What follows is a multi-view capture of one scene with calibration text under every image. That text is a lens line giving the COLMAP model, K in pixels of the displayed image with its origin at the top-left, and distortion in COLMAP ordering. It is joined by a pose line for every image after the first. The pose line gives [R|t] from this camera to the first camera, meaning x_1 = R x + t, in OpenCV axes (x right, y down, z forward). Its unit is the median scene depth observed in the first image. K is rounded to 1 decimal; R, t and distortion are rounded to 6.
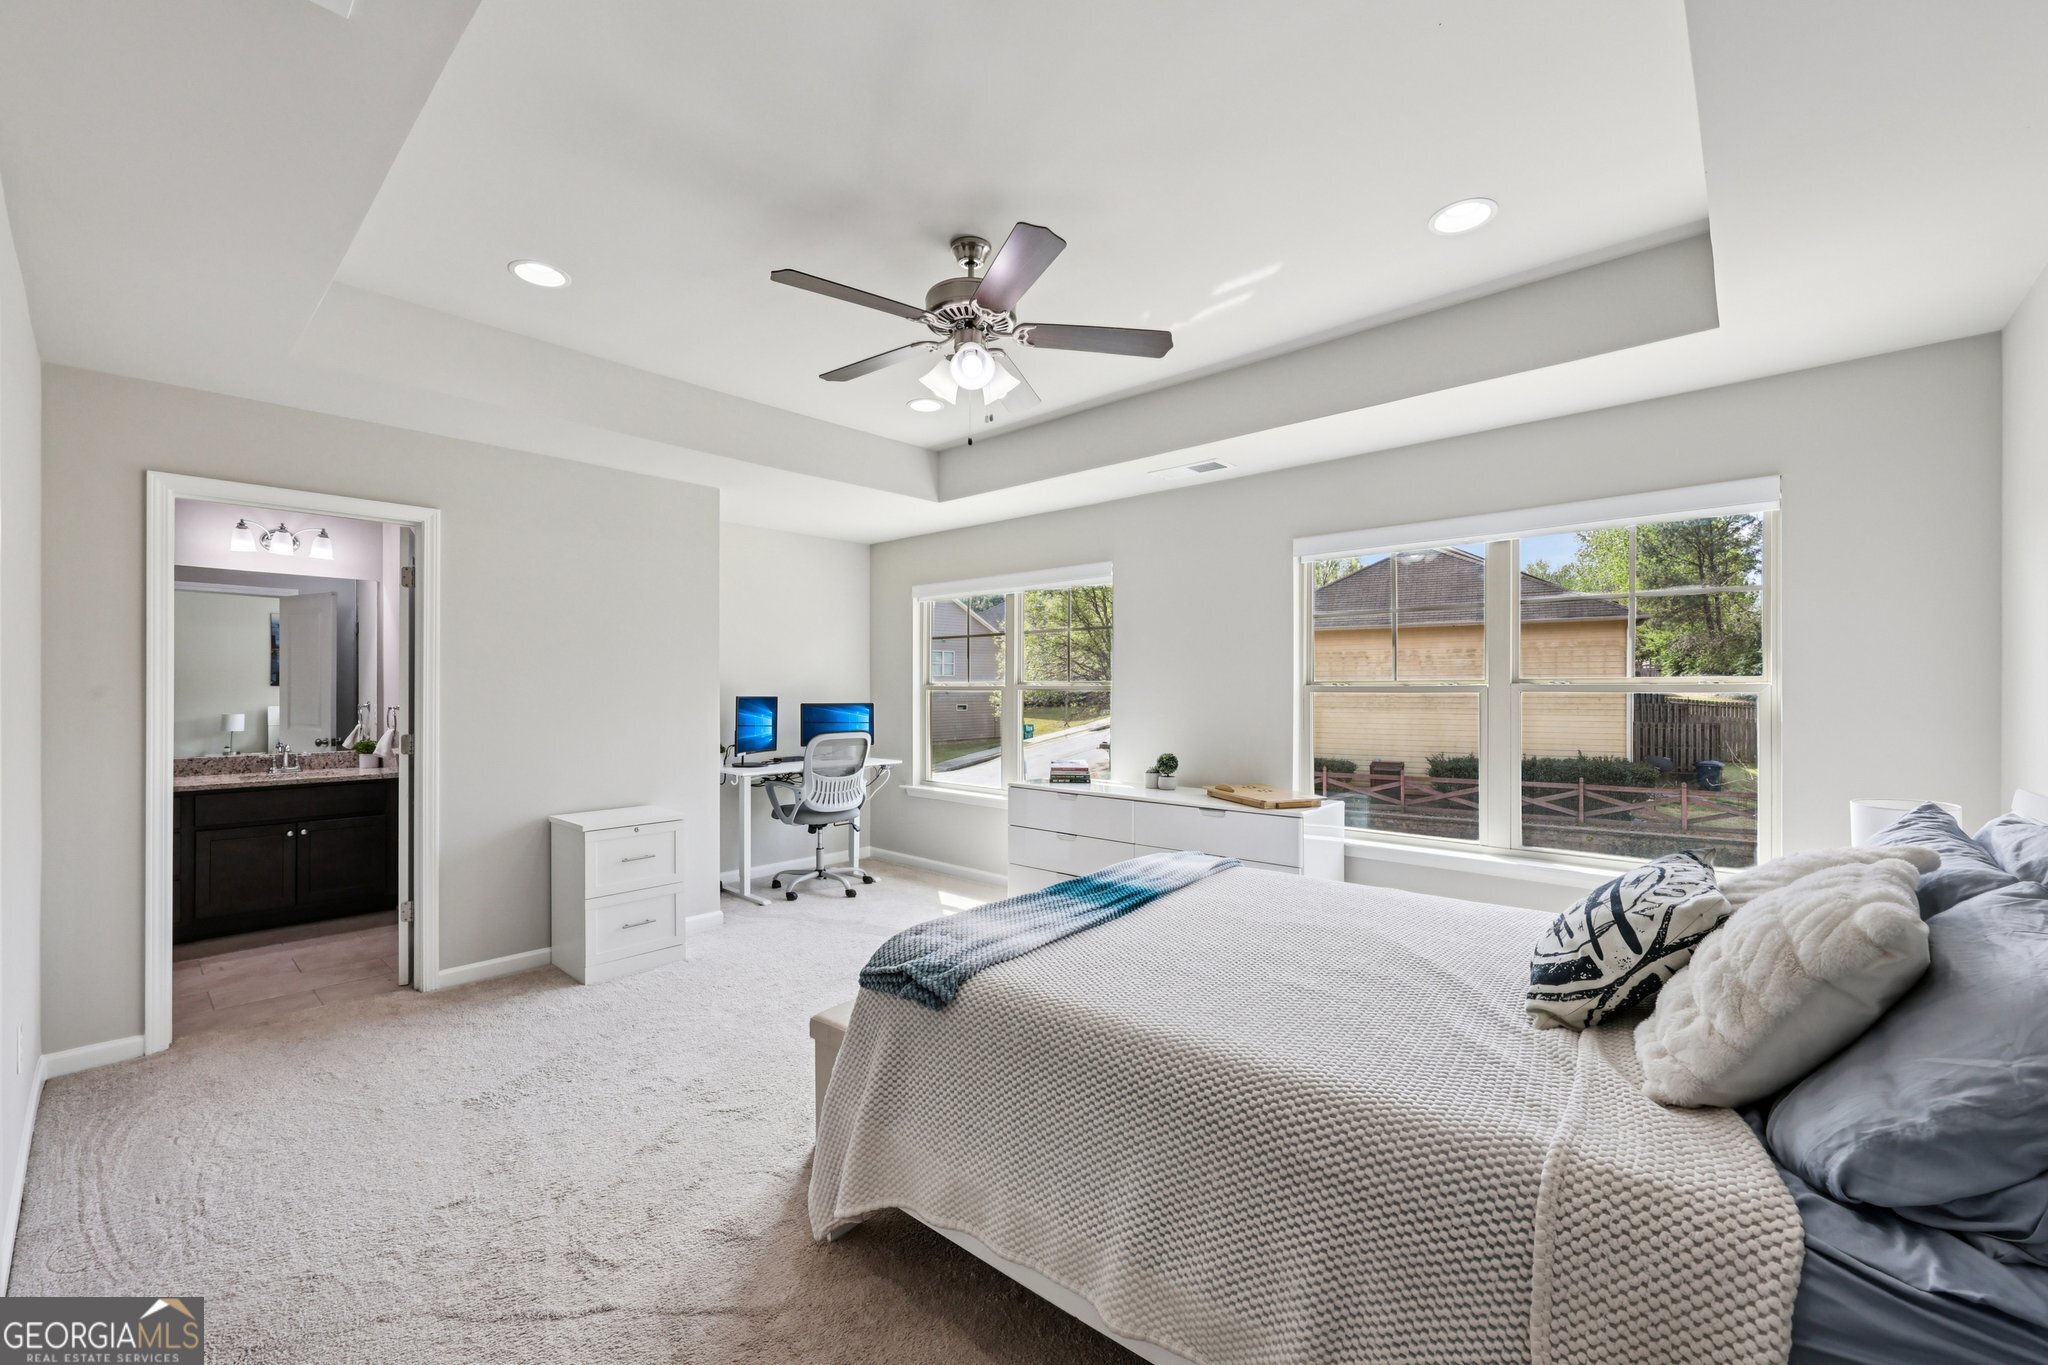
lens RADIAL K [[822.2, 0, 1028.4], [0, 822.2, 673.1], [0, 0, 1]] dist [0.001756, 0.000211]
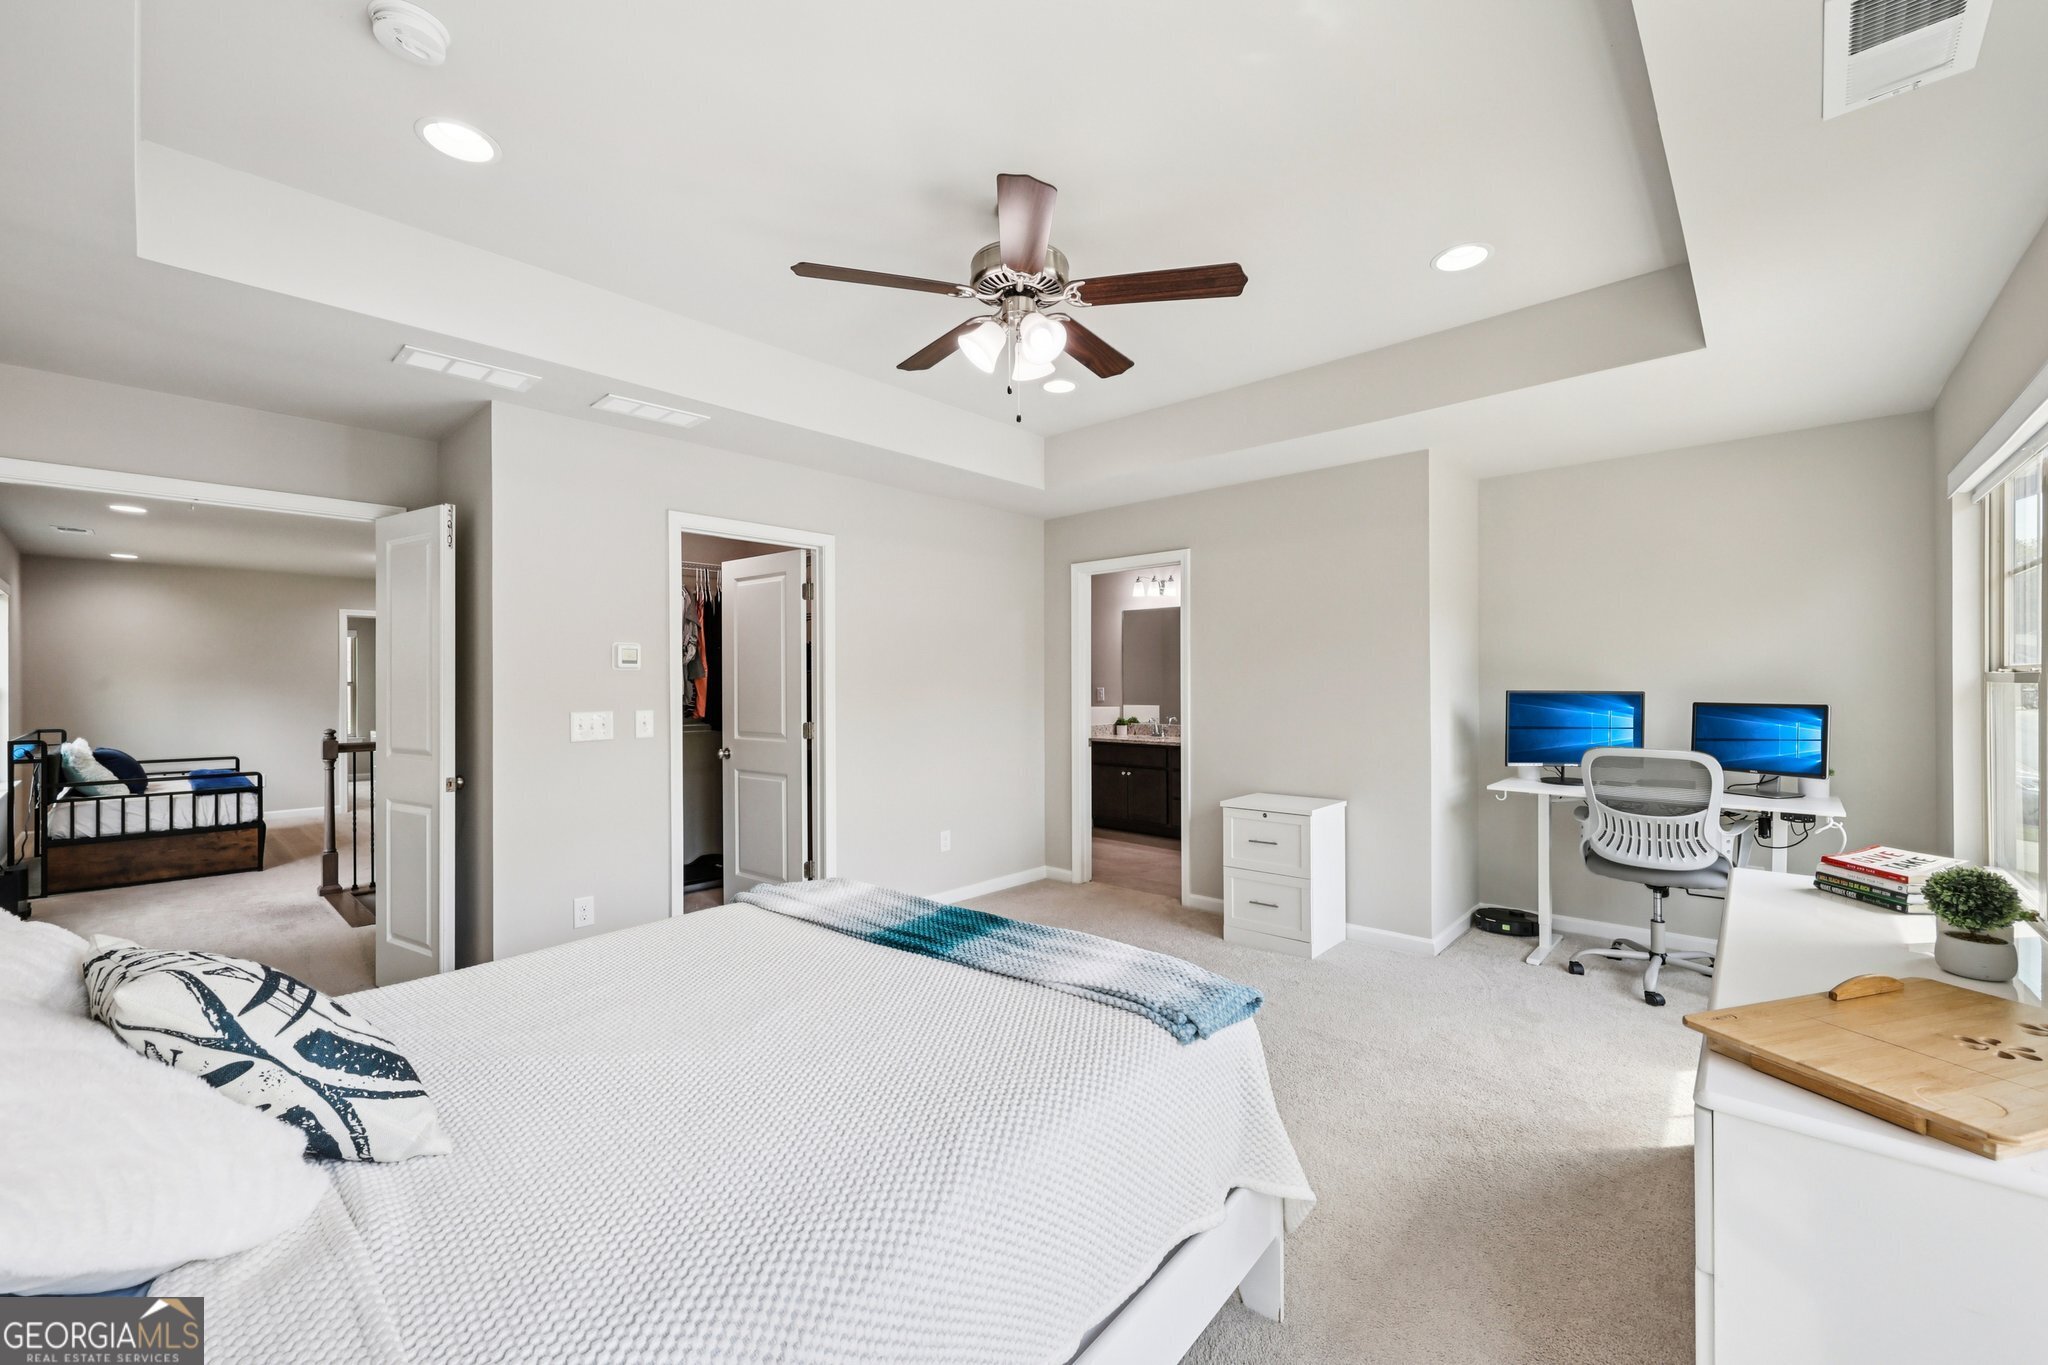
lens RADIAL K [[822.2, 0, 1028.4], [0, 822.2, 673.1], [0, 0, 1]] dist [0.001756, 0.000211]
pose [[-0.007361, -0.015622, -0.999851, 0.641271], [0.019556, 0.999684, -0.015763, 0.022418], [0.999782, -0.019669, -0.007053, 0.780463]]
